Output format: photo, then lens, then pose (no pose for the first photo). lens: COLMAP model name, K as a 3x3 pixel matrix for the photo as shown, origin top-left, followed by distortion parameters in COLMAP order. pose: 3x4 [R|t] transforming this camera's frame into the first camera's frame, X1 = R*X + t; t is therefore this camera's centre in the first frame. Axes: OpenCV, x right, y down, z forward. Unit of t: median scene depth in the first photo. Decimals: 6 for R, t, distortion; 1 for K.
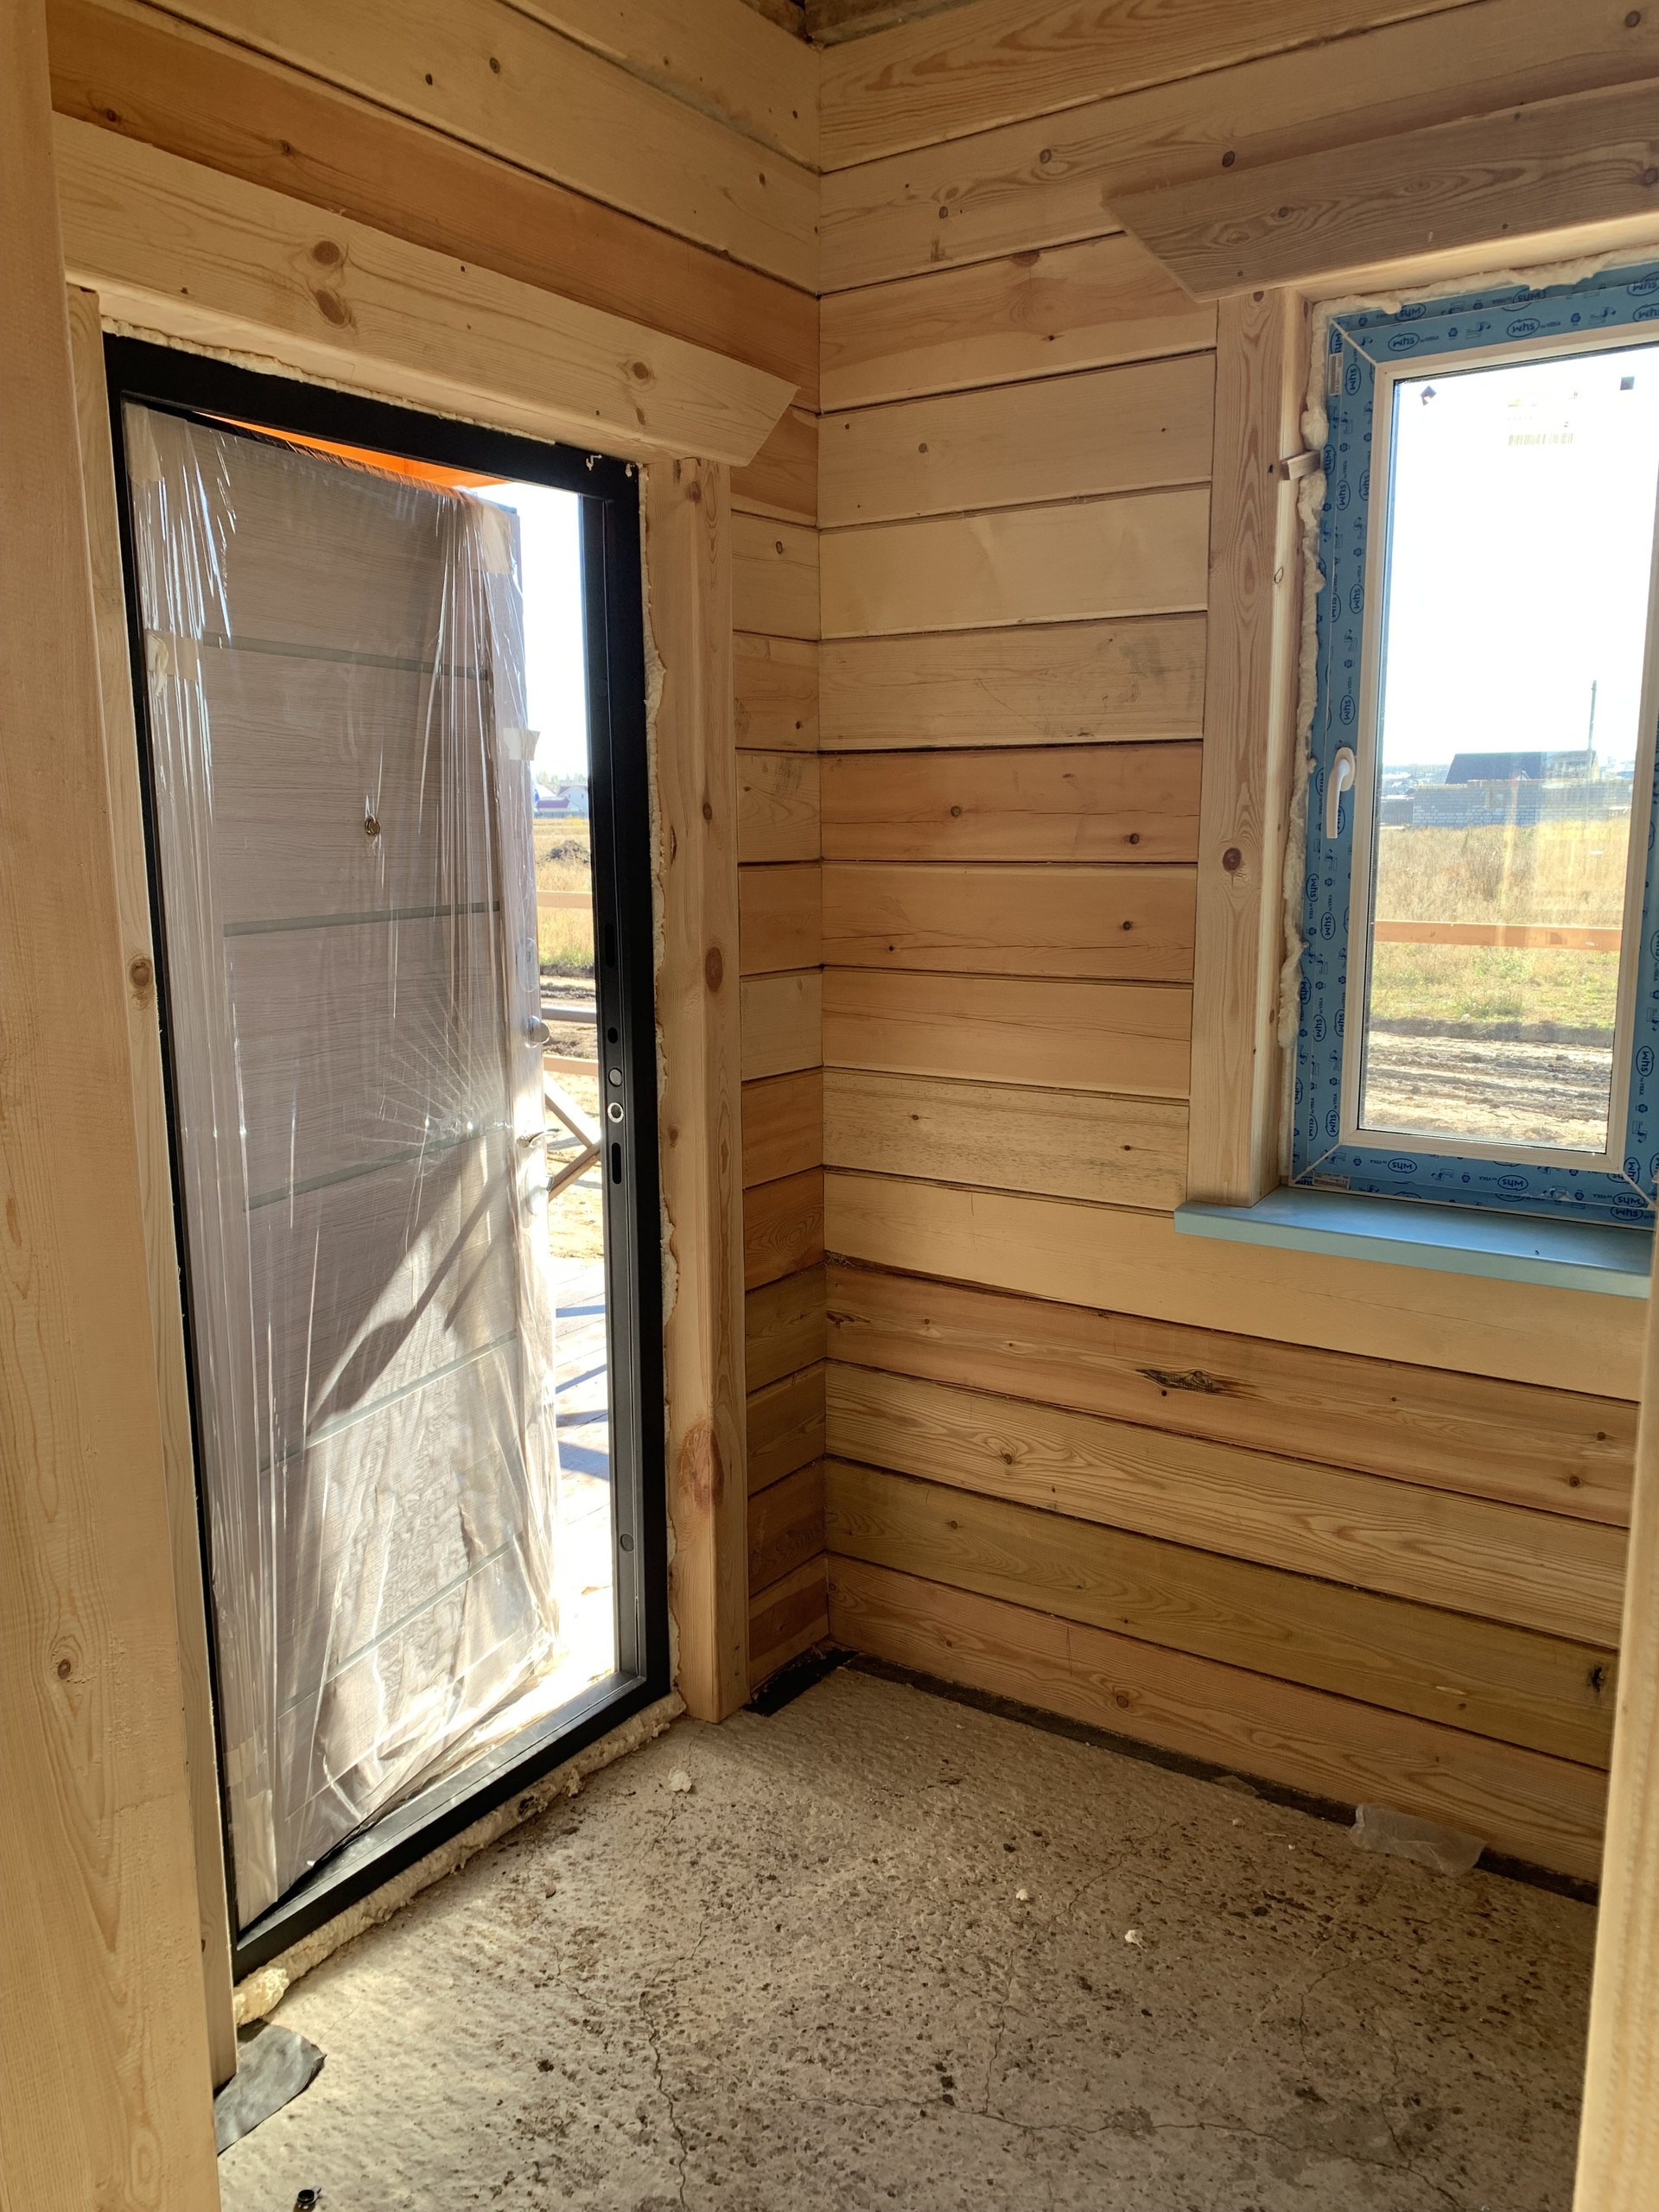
lens RADIAL K [[1684.3, 0, 829.5], [0, 1684.3, 1106.0], [0, 0, 1]] dist [0.003422, 0.001754]
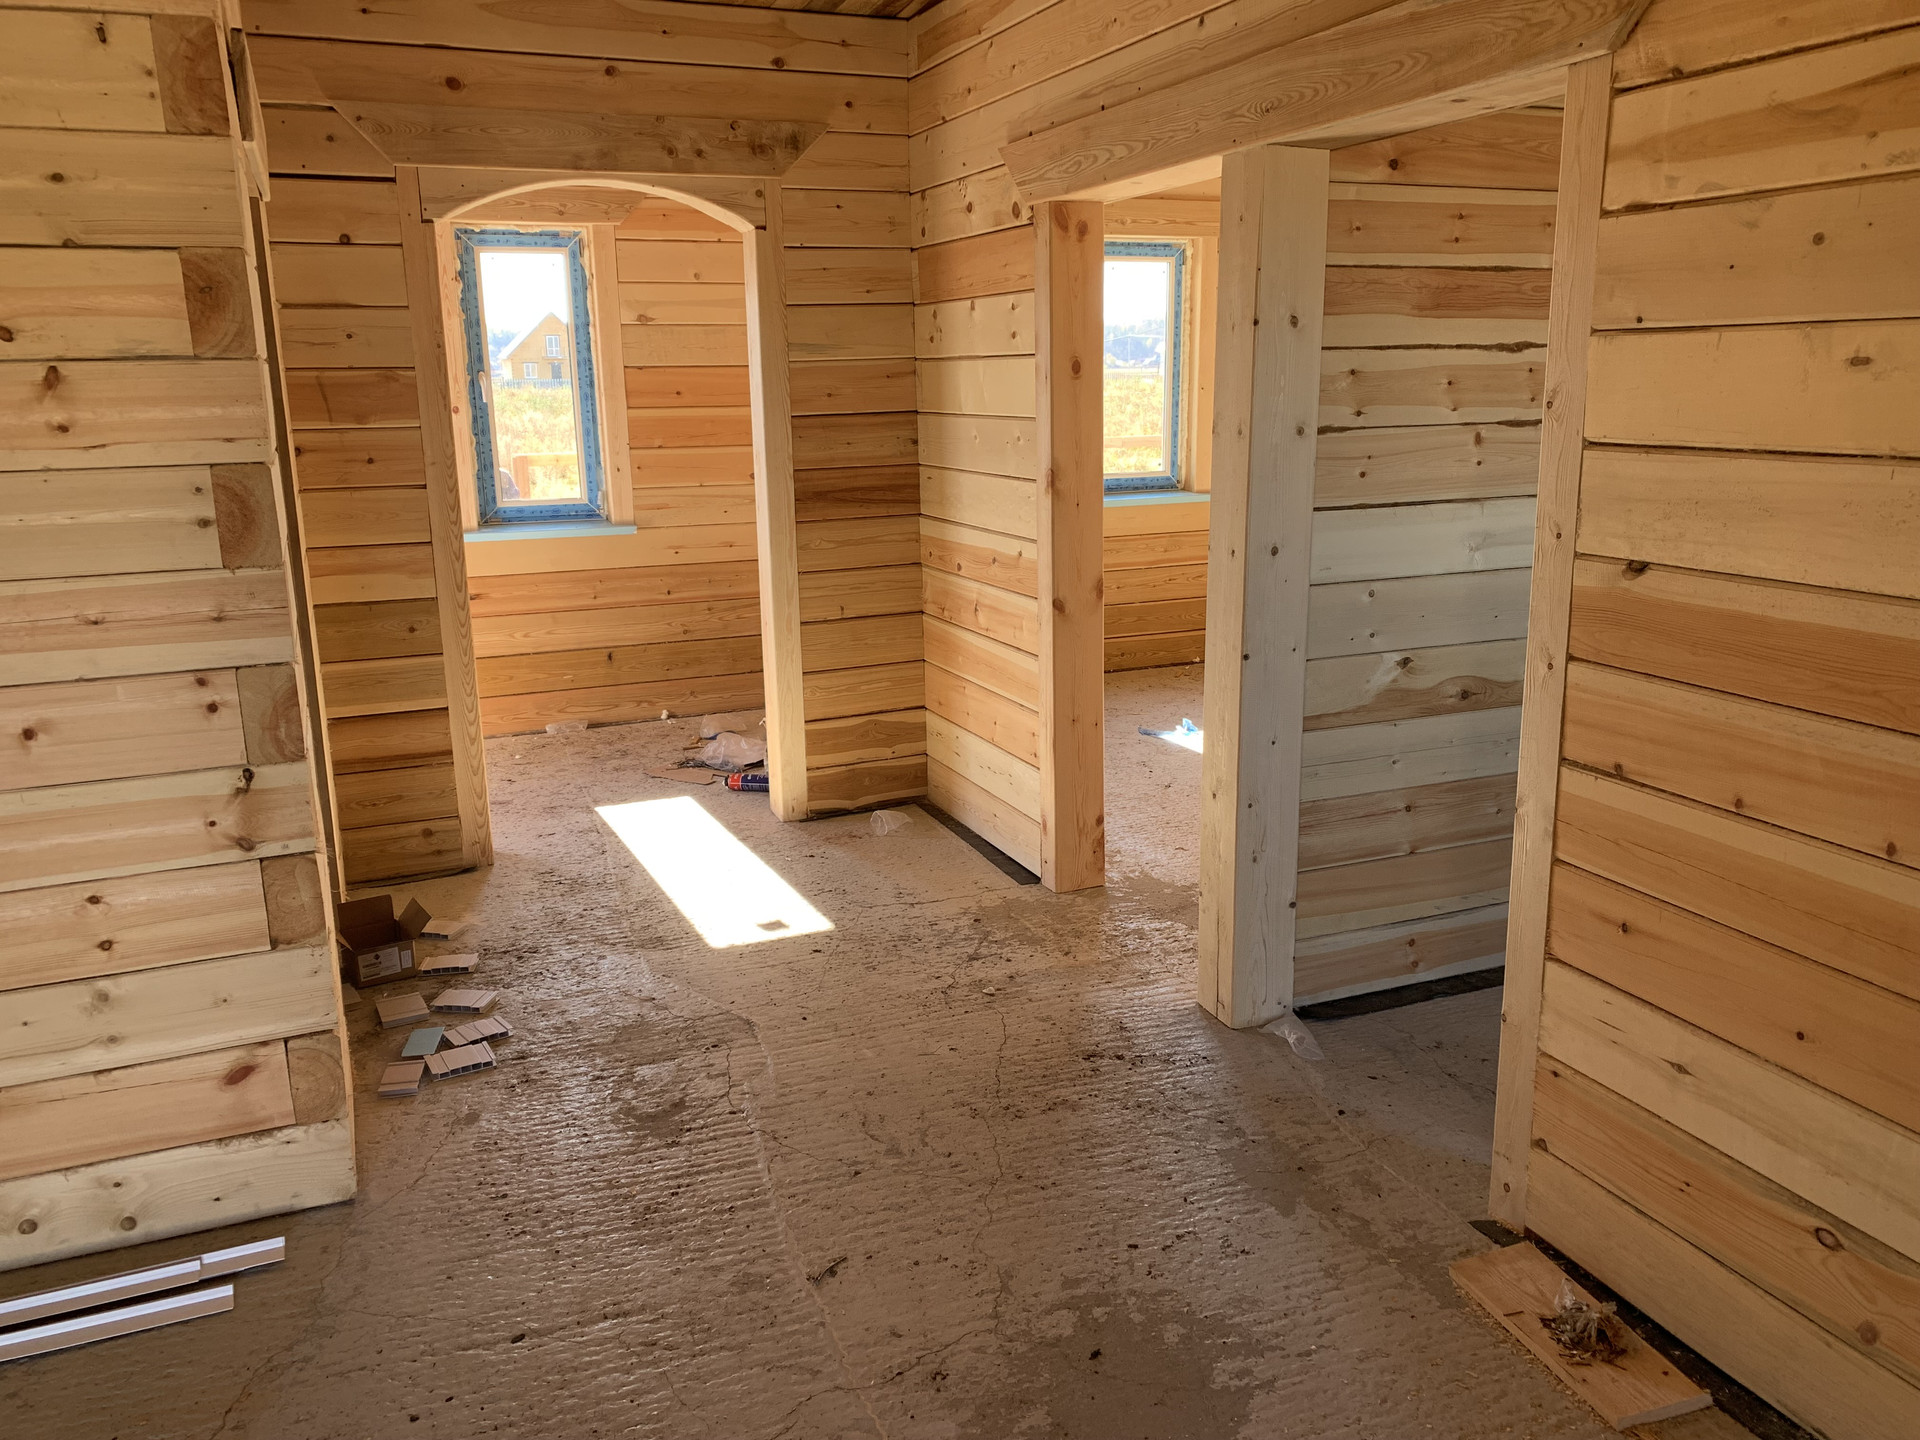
lens RADIAL K [[1461.9, 0, 960.0], [0, 1461.9, 720.0], [0, 0, 1]] dist [0.003422, 0.001754]
pose [[0.549986, -0.195883, 0.811877, -1.530787], [0.160259, 0.978794, 0.127592, 0.207179], [-0.819654, 0.059937, 0.569715, -1.199824]]
